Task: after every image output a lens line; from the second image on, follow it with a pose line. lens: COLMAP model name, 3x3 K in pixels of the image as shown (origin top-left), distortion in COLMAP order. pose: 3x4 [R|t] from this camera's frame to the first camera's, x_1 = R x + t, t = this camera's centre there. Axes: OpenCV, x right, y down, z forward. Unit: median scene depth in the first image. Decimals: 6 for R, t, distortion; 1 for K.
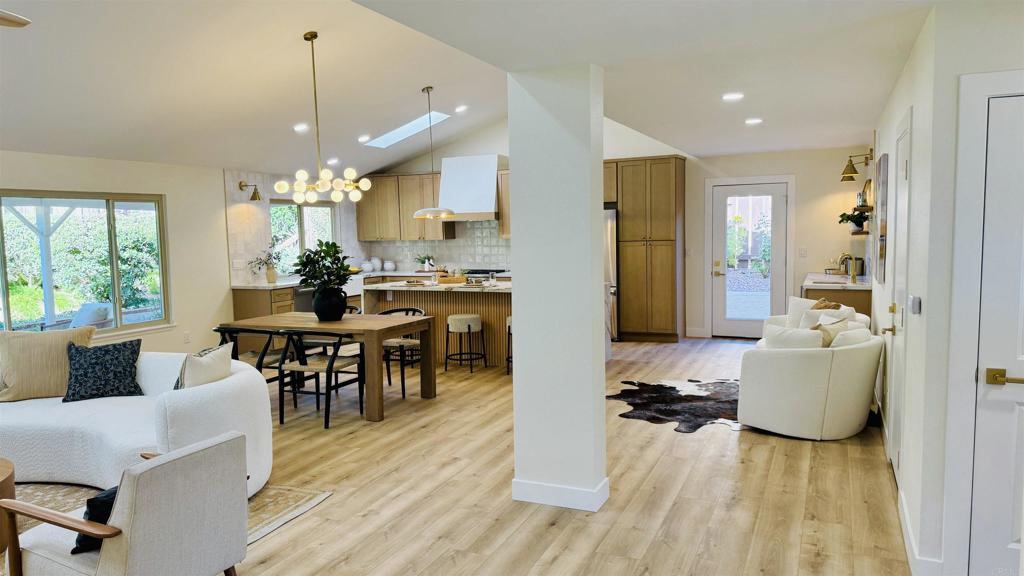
lens RADIAL K [[715.6, 0, 512.0], [0, 715.6, 288.0], [0, 0, 1]] dist [0.123681, -0.216763]
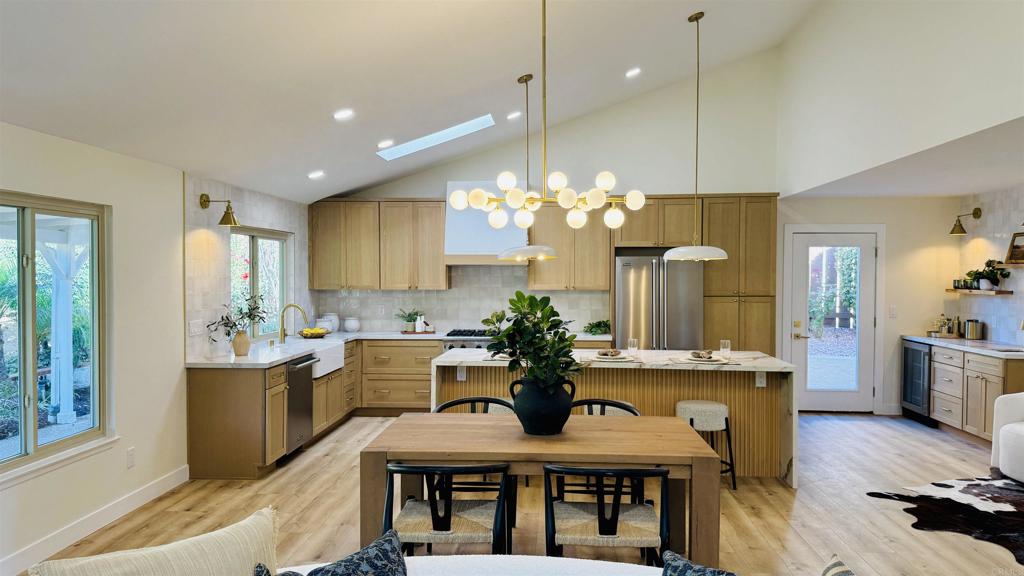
lens RADIAL K [[715.6, 0, 512.0], [0, 715.6, 288.0], [0, 0, 1]] dist [0.123681, -0.216763]
pose [[0.938117, 0.016183, 0.345942, -0.339552], [0.007252, 0.997771, -0.066340, -0.023046], [-0.346244, 0.064743, 0.935908, 0.331575]]
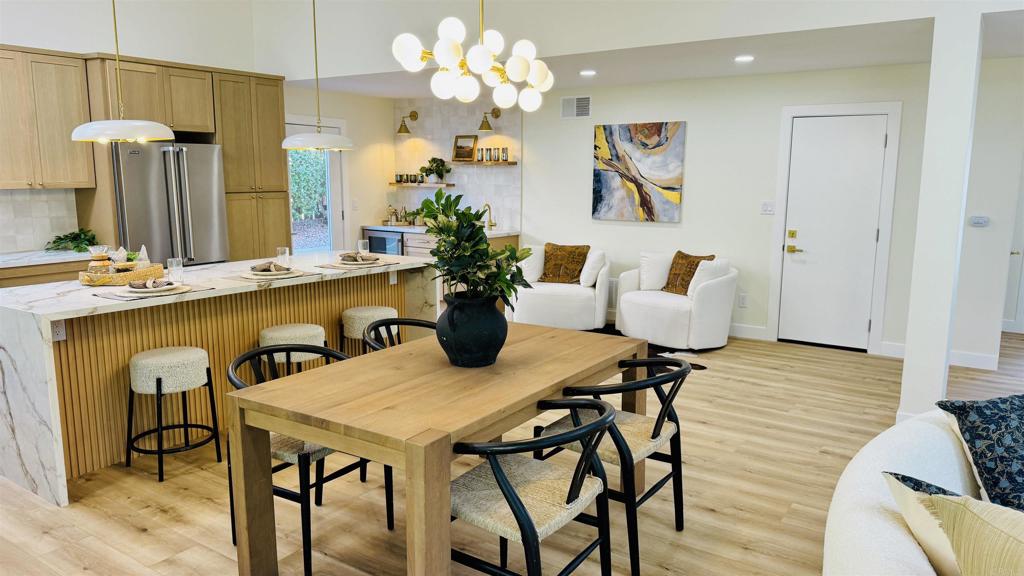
lens RADIAL K [[714.7, 0, 506.0], [0, 714.7, 292.4], [0, 0, 1]] dist [0.147466, -0.210144]
pose [[0.183577, -0.139609, 0.973041, -0.495254], [0.074770, 0.988979, 0.127789, -0.041667], [-0.980158, 0.049295, 0.191992, 0.630243]]
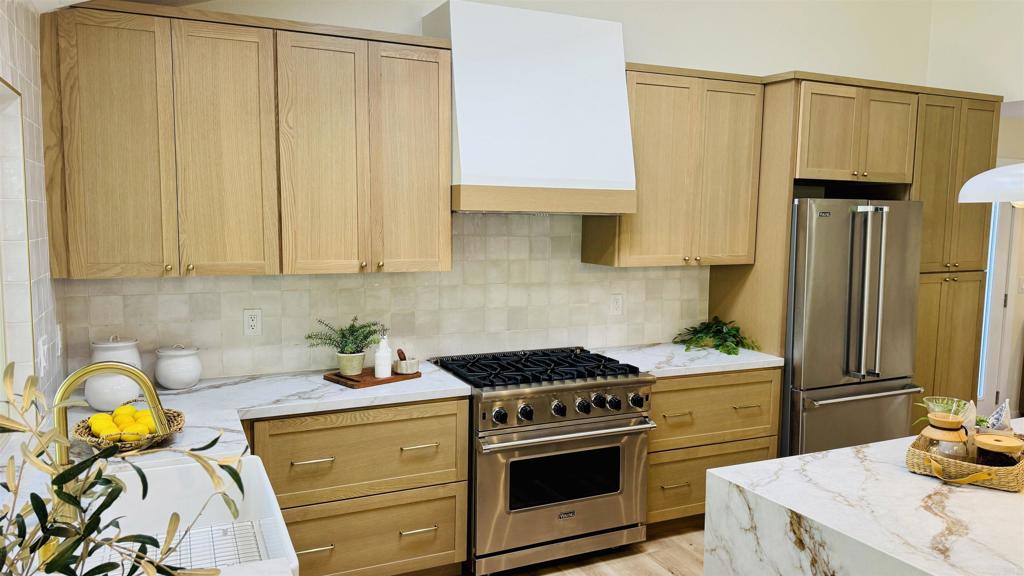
lens RADIAL K [[714.7, 0, 506.0], [0, 714.7, 292.4], [0, 0, 1]] dist [0.147466, -0.210144]
pose [[0.656998, -0.048831, 0.752310, -0.366451], [0.033898, 0.998804, 0.035227, -0.080178], [-0.753130, 0.002358, 0.657867, 0.917036]]
